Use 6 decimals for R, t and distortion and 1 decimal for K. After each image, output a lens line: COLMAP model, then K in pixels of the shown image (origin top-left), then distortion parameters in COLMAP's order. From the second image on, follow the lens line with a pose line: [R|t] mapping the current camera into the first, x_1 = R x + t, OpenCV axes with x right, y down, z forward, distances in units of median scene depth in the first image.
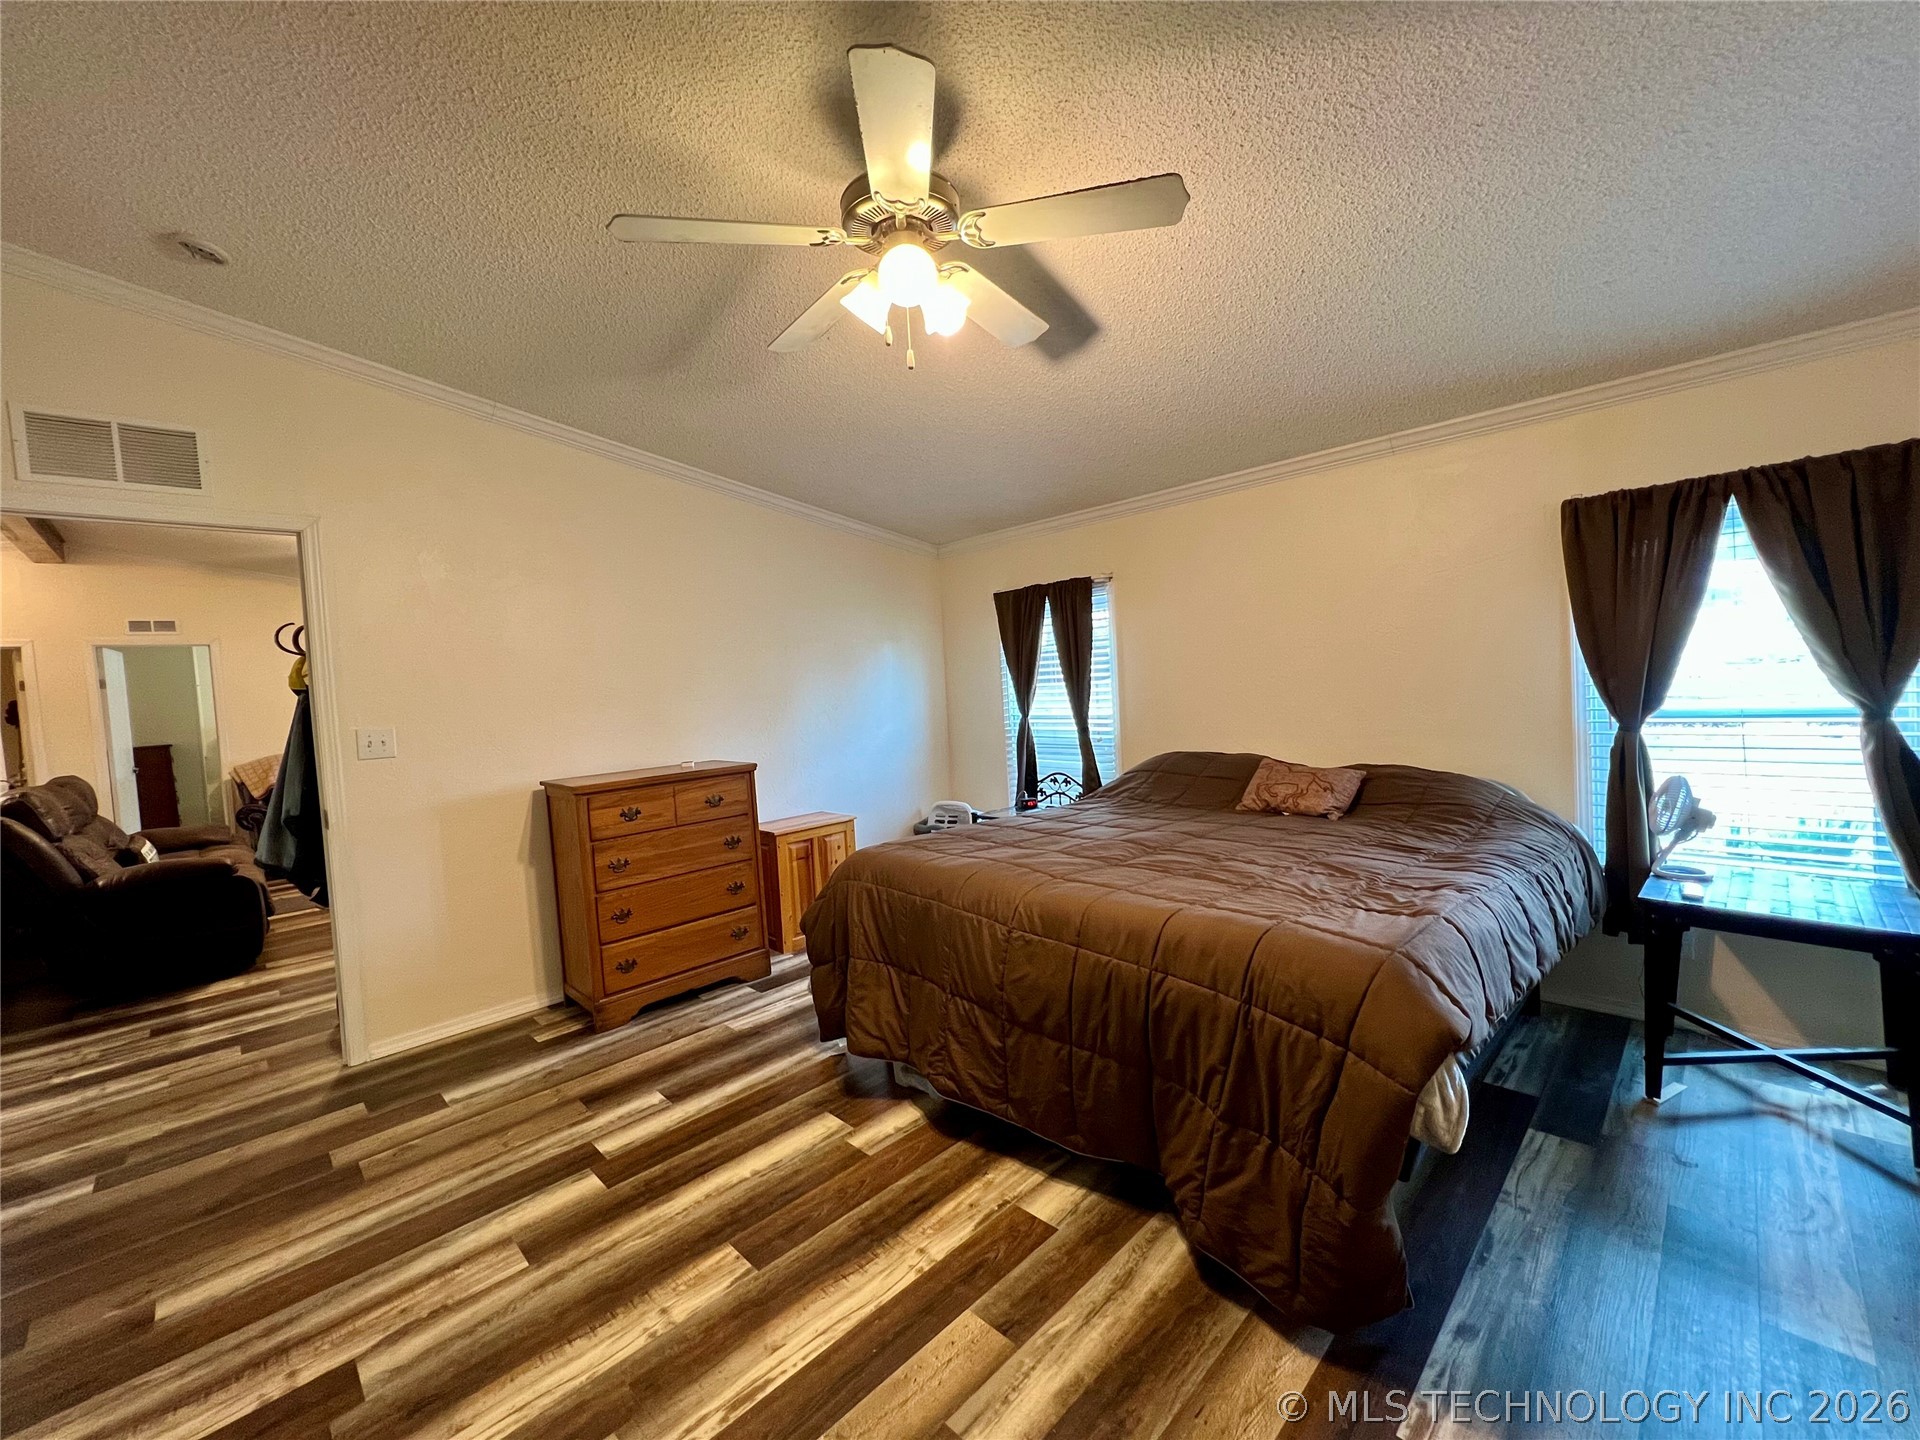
lens RADIAL K [[771.9, 0, 953.0], [0, 771.9, 713.8], [0, 0, 1]] dist [-0.001657, -0.000146]
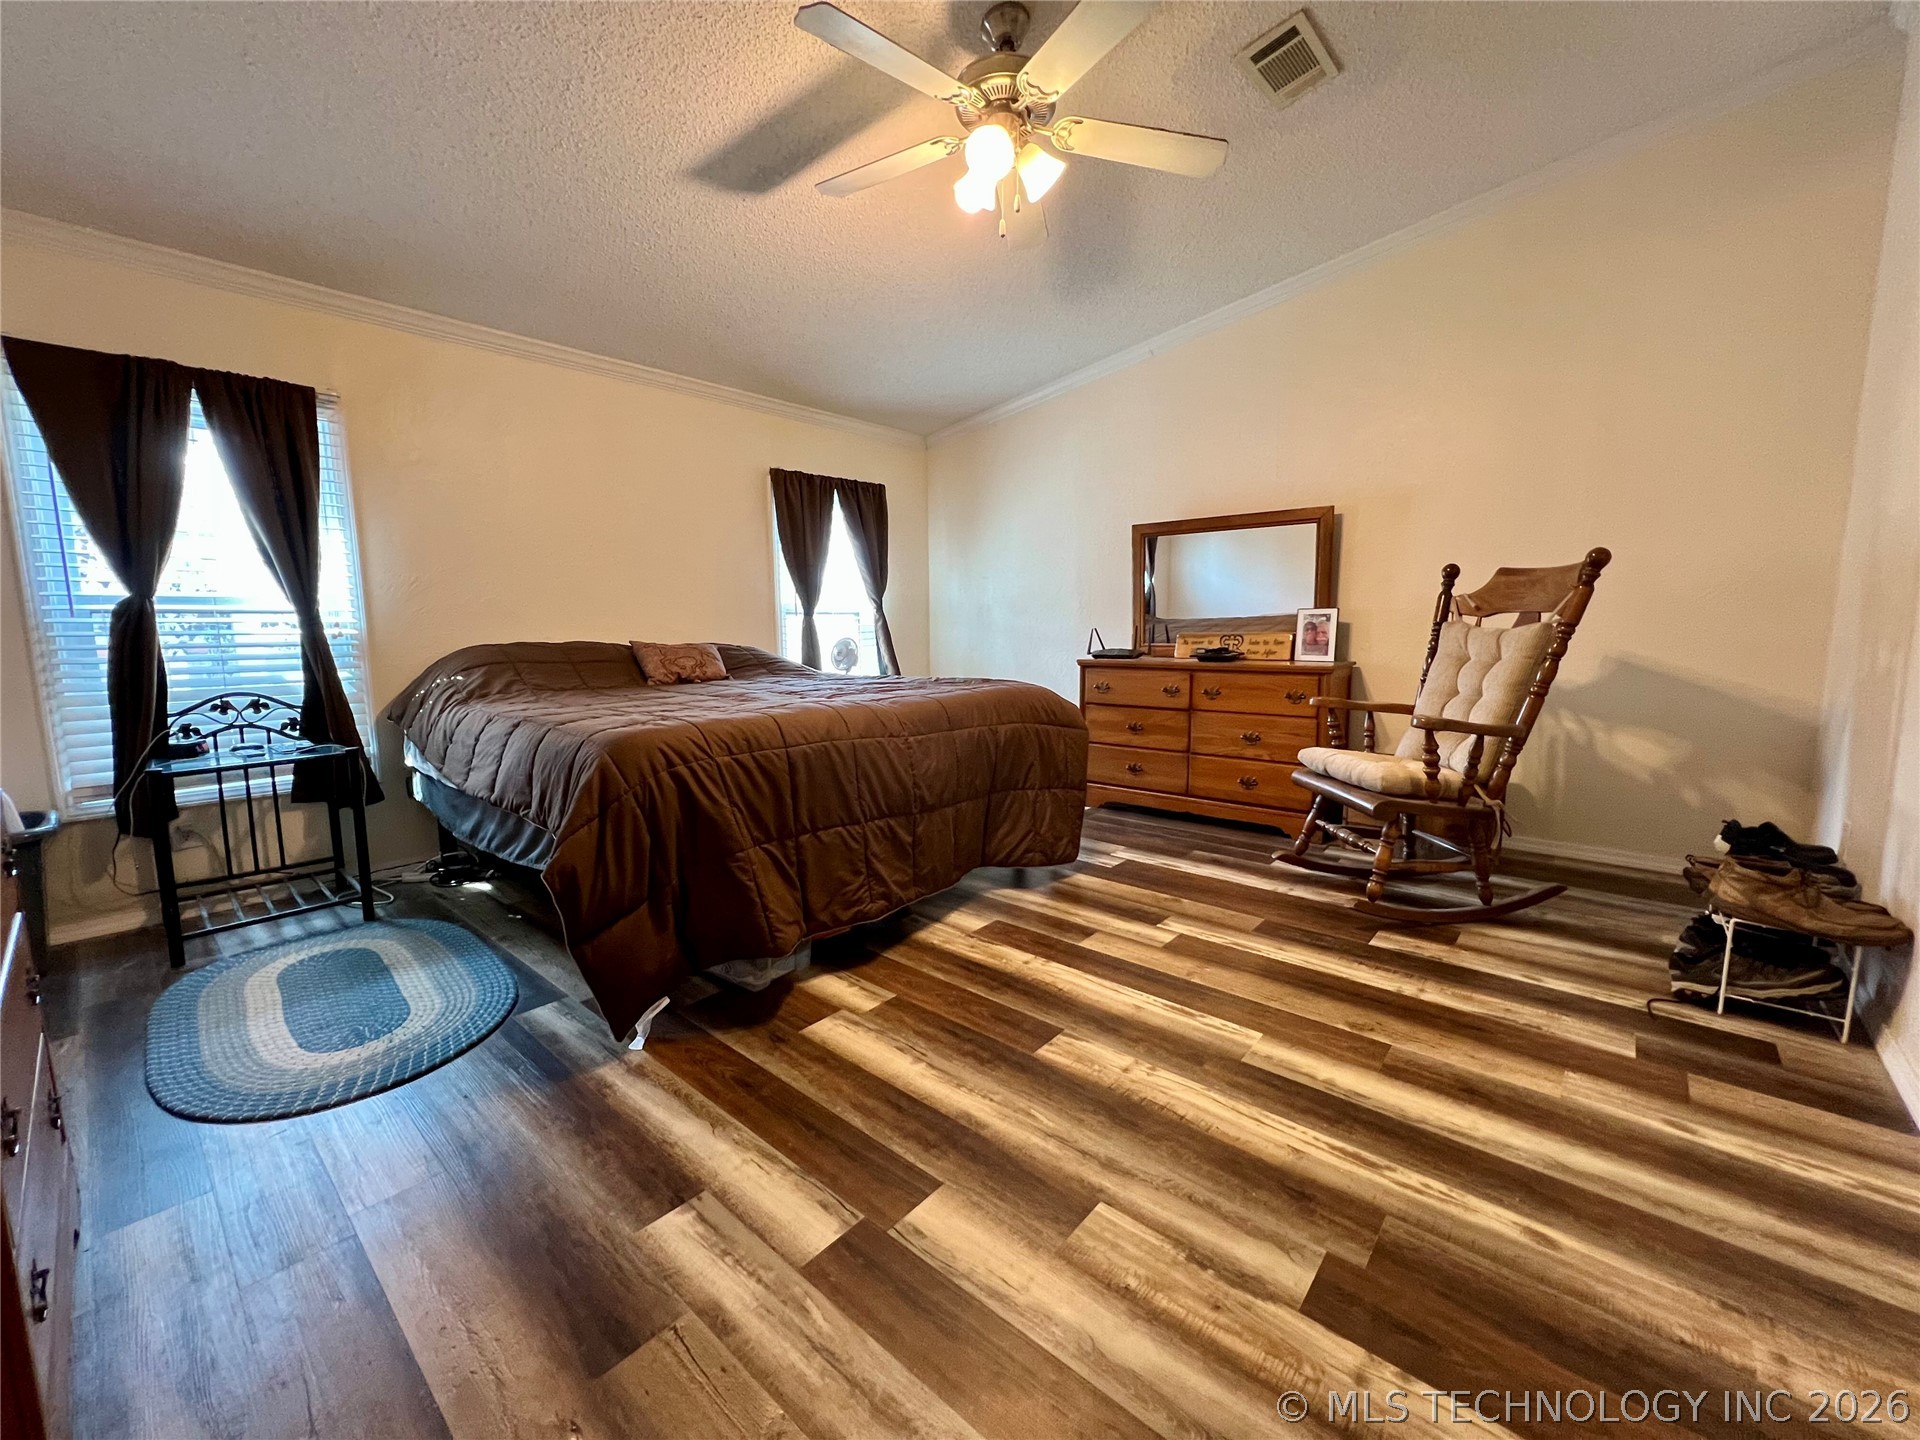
lens RADIAL K [[771.9, 0, 954.2], [0, 771.9, 714.9], [0, 0, 1]] dist [-0.001657, -0.000146]
pose [[-0.075232, -0.070385, 0.994679, -1.127253], [0.051806, 0.995883, 0.074389, 0.171555], [-0.995819, 0.057127, -0.071276, 1.058476]]
